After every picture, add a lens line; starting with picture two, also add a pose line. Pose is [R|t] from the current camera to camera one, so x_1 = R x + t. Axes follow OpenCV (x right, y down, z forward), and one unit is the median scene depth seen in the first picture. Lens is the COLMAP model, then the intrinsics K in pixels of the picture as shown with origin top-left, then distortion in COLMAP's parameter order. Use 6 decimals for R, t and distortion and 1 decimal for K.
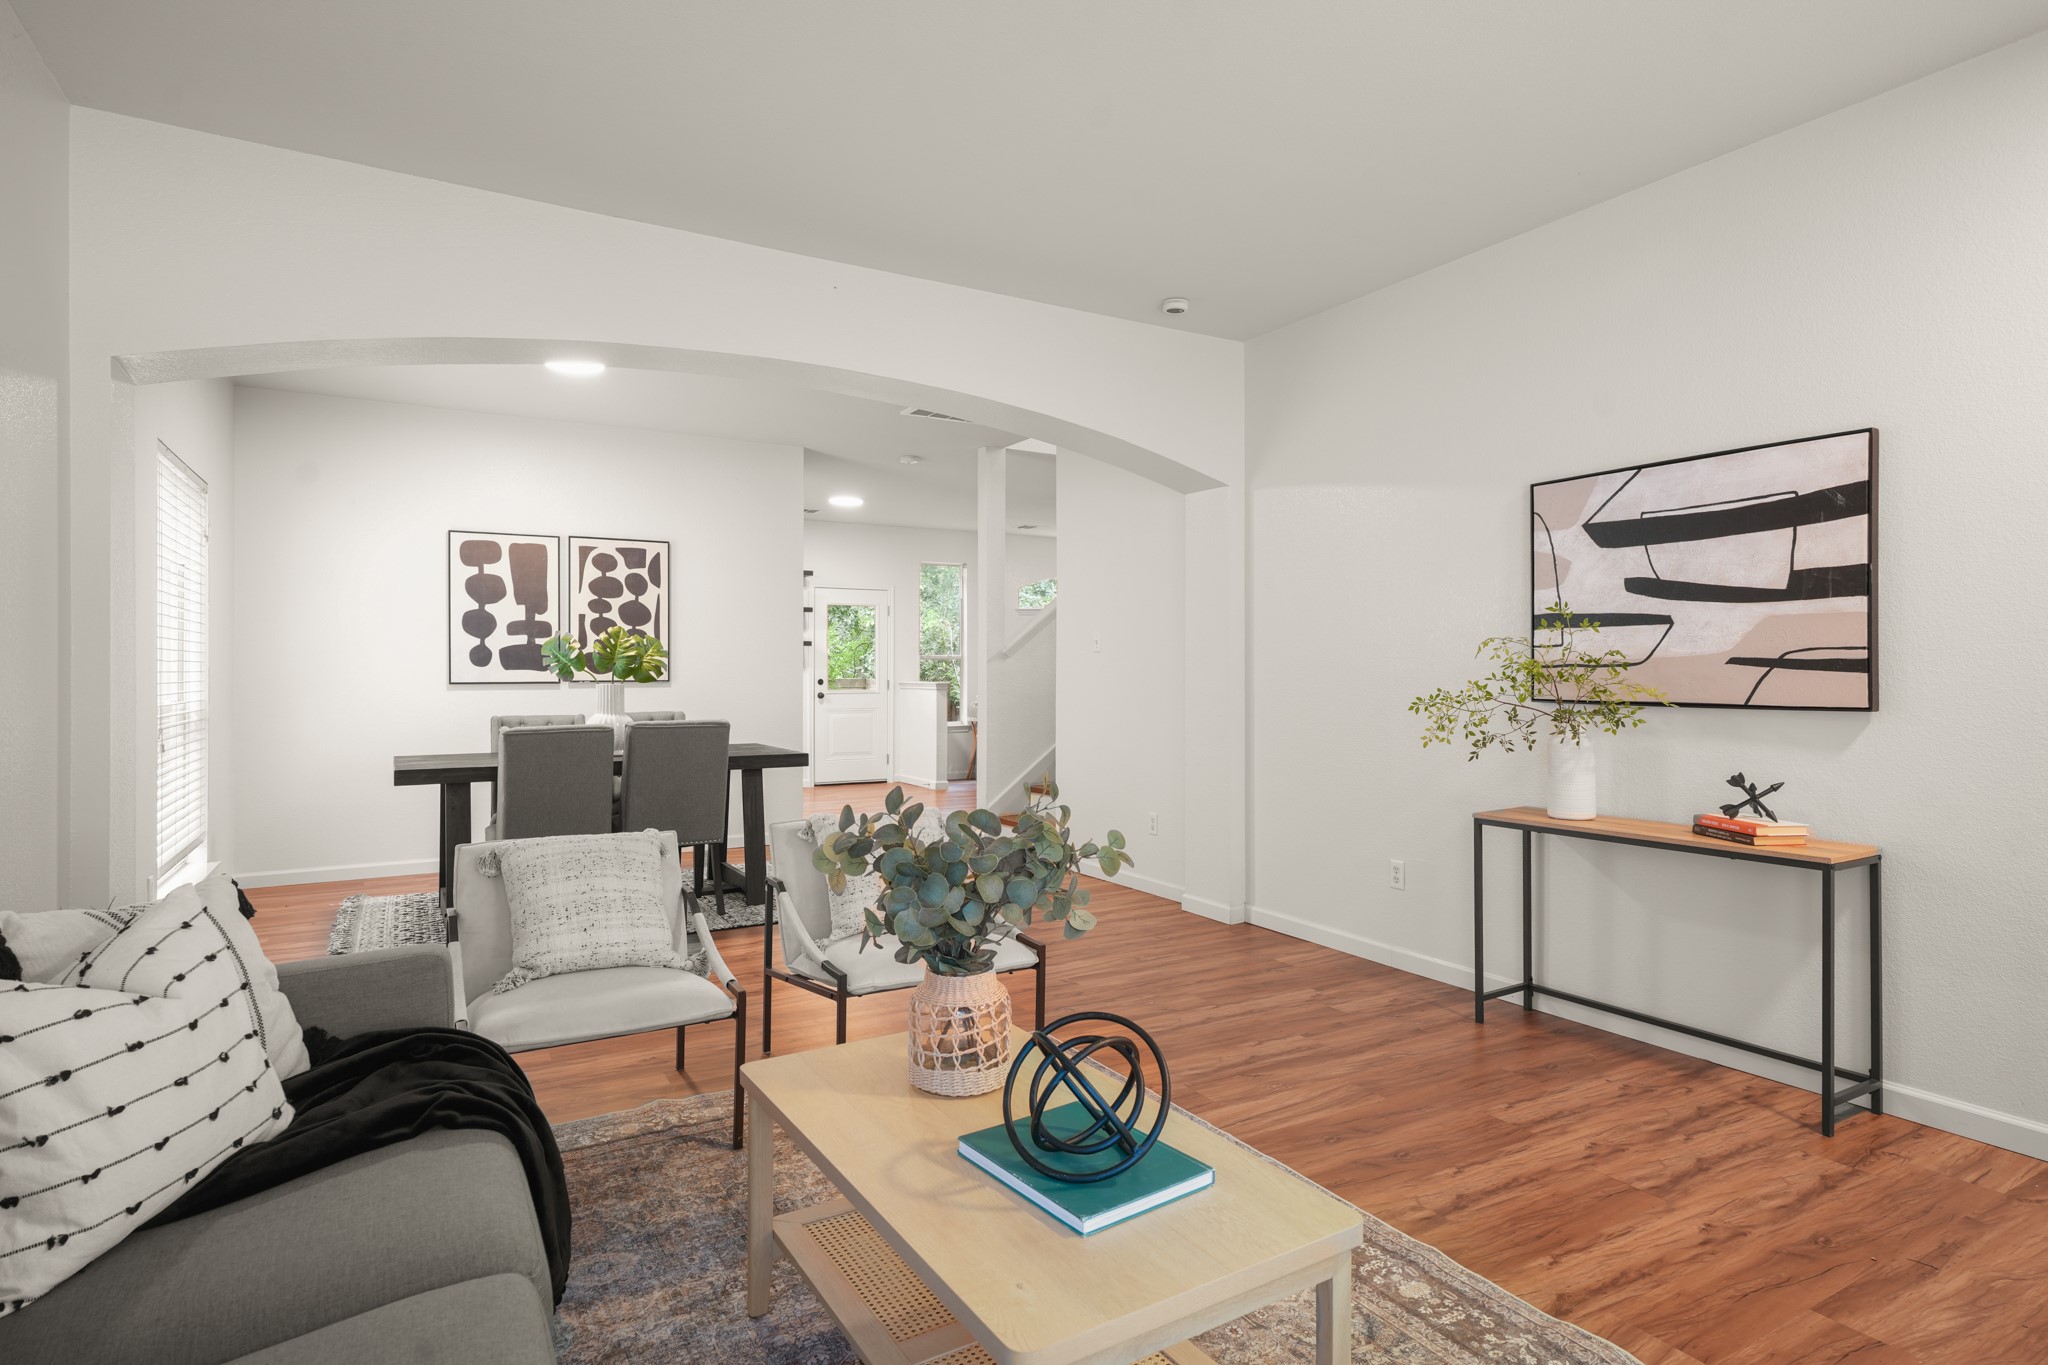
lens RADIAL K [[1083.0, 0, 1020.7], [0, 1083.0, 660.9], [0, 0, 1]] dist [-0.000192, -0.000450]
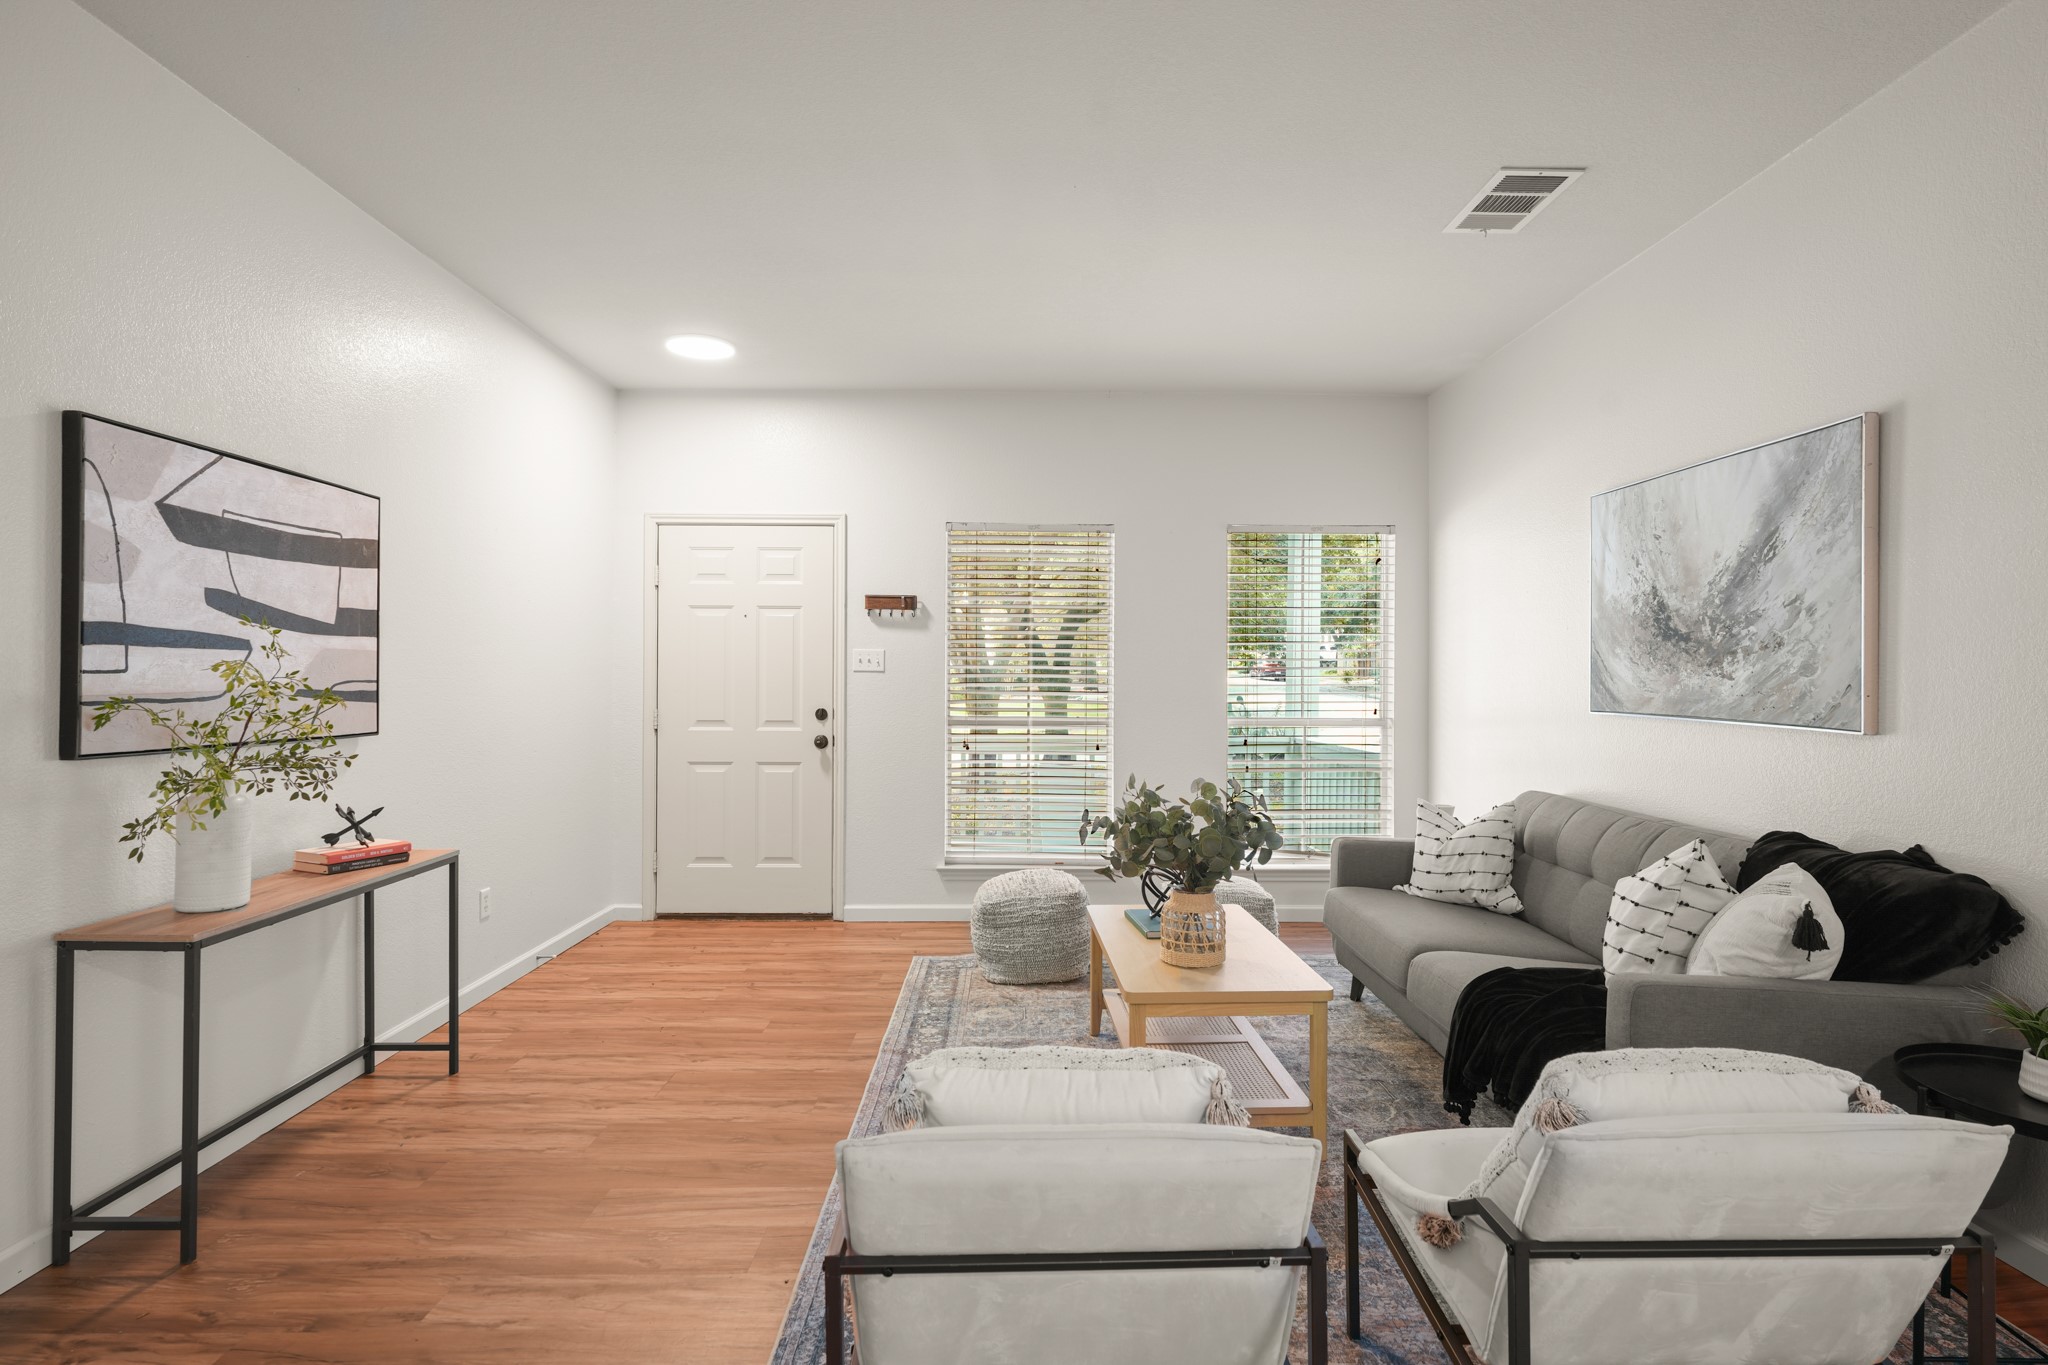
lens RADIAL K [[994.2, 0, 1032.5], [0, 994.2, 683.7], [0, 0, 1]] dist [-0.003305, -0.000103]
pose [[-0.877710, -0.004952, 0.479166, -0.218569], [-0.008011, 0.999958, -0.004340, -0.006303], [-0.479125, -0.007648, -0.877714, 0.955946]]
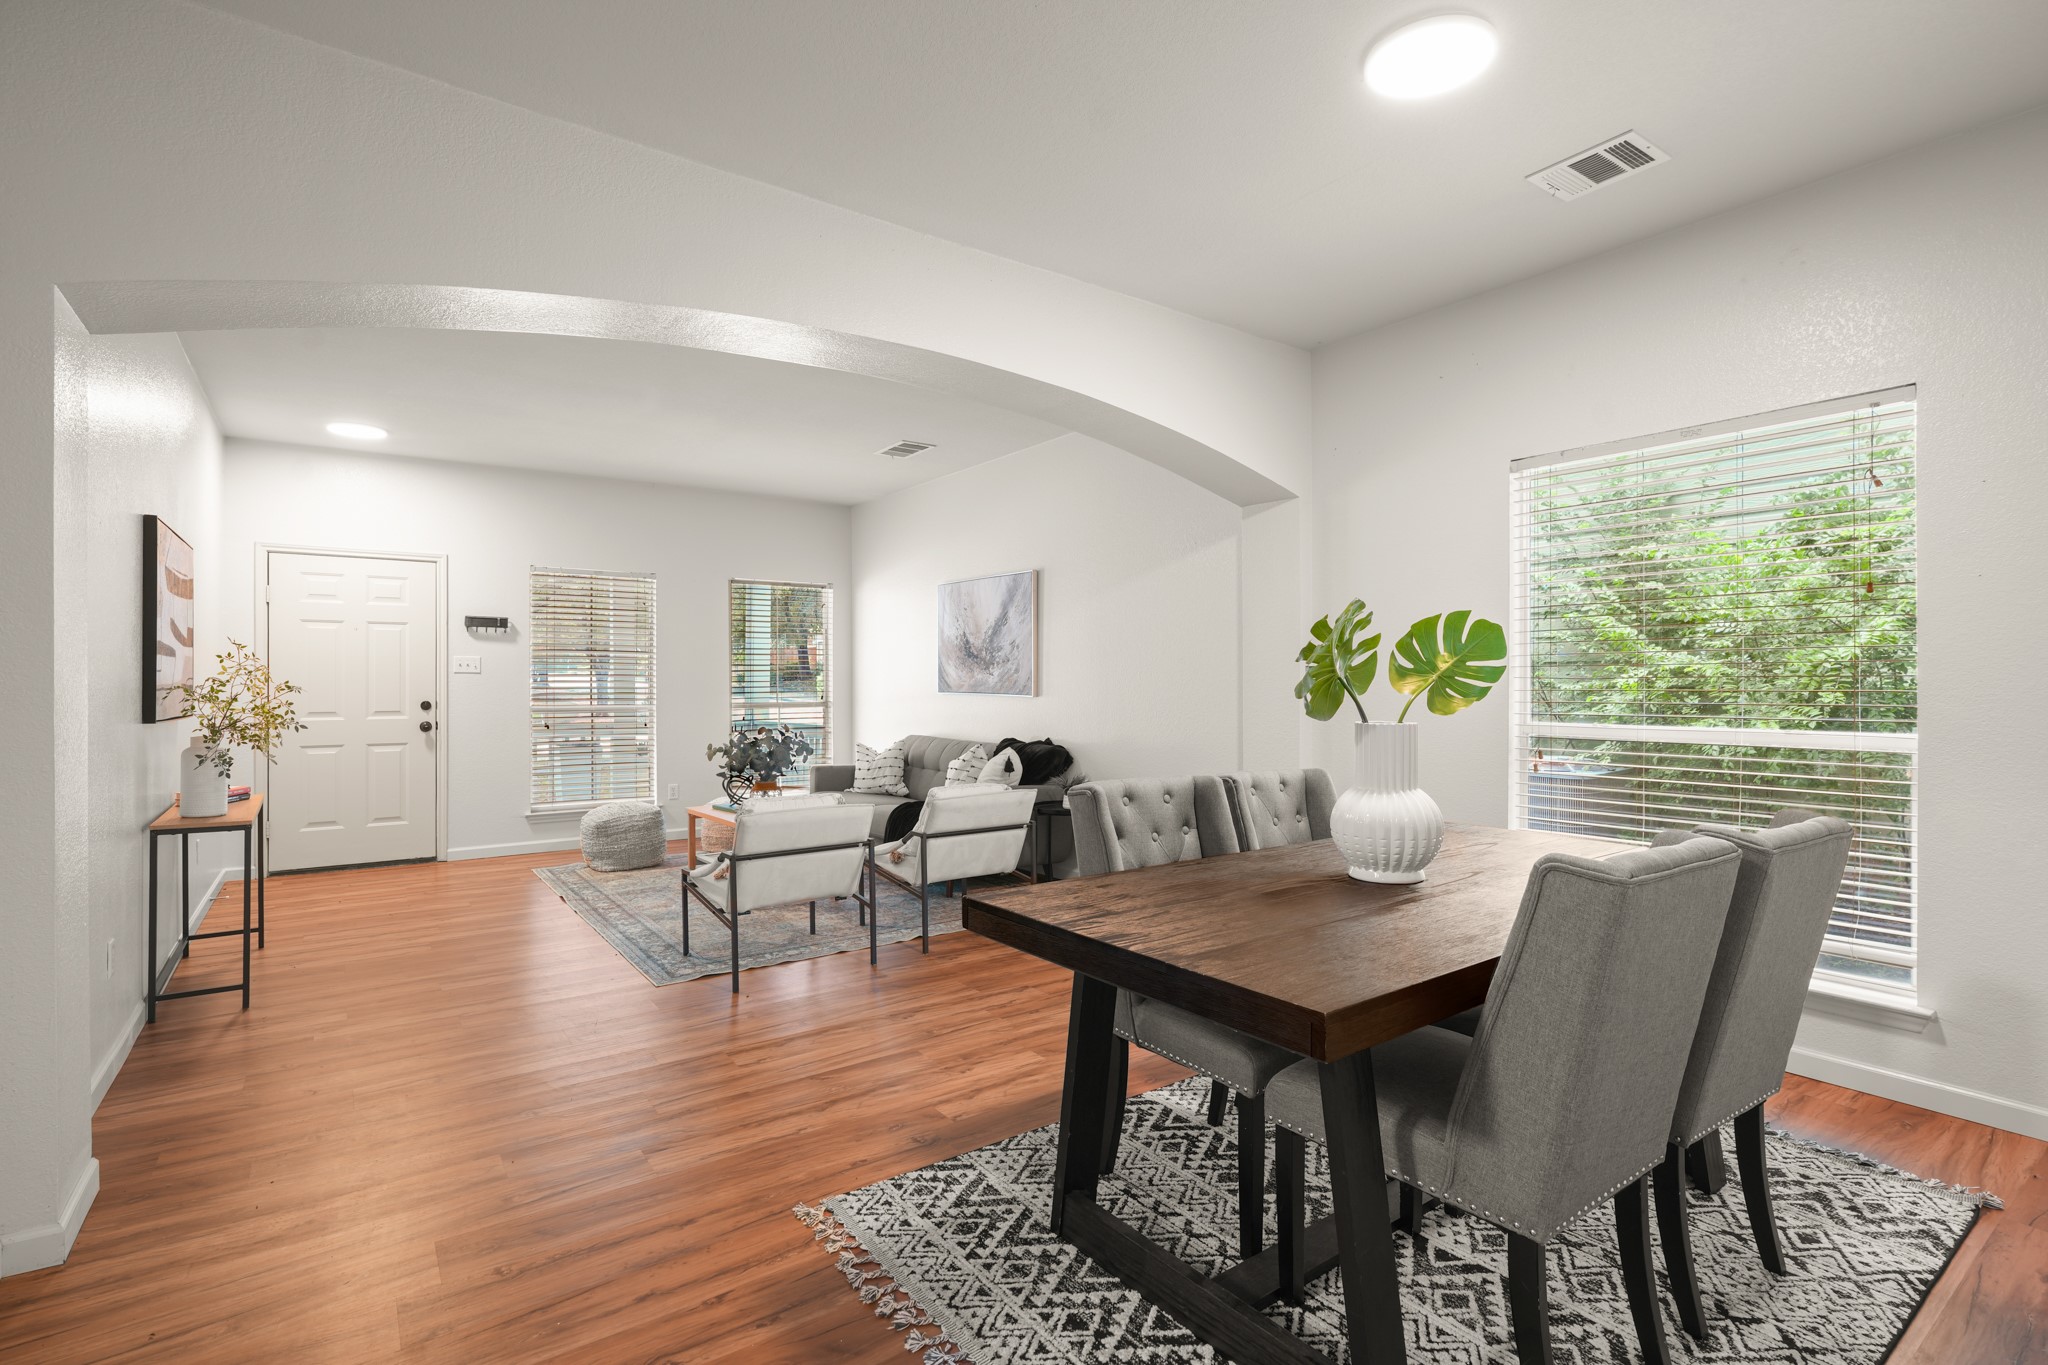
lens RADIAL K [[958.8, 0, 1020.1], [0, 958.8, 678.5], [0, 0, 1]] dist [-0.003669, -0.000119]
pose [[-0.994887, 0.002894, -0.100950, -0.205969], [0.004342, 0.999891, -0.014128, 0.008330], [0.100899, -0.014494, -0.994791, 1.550005]]
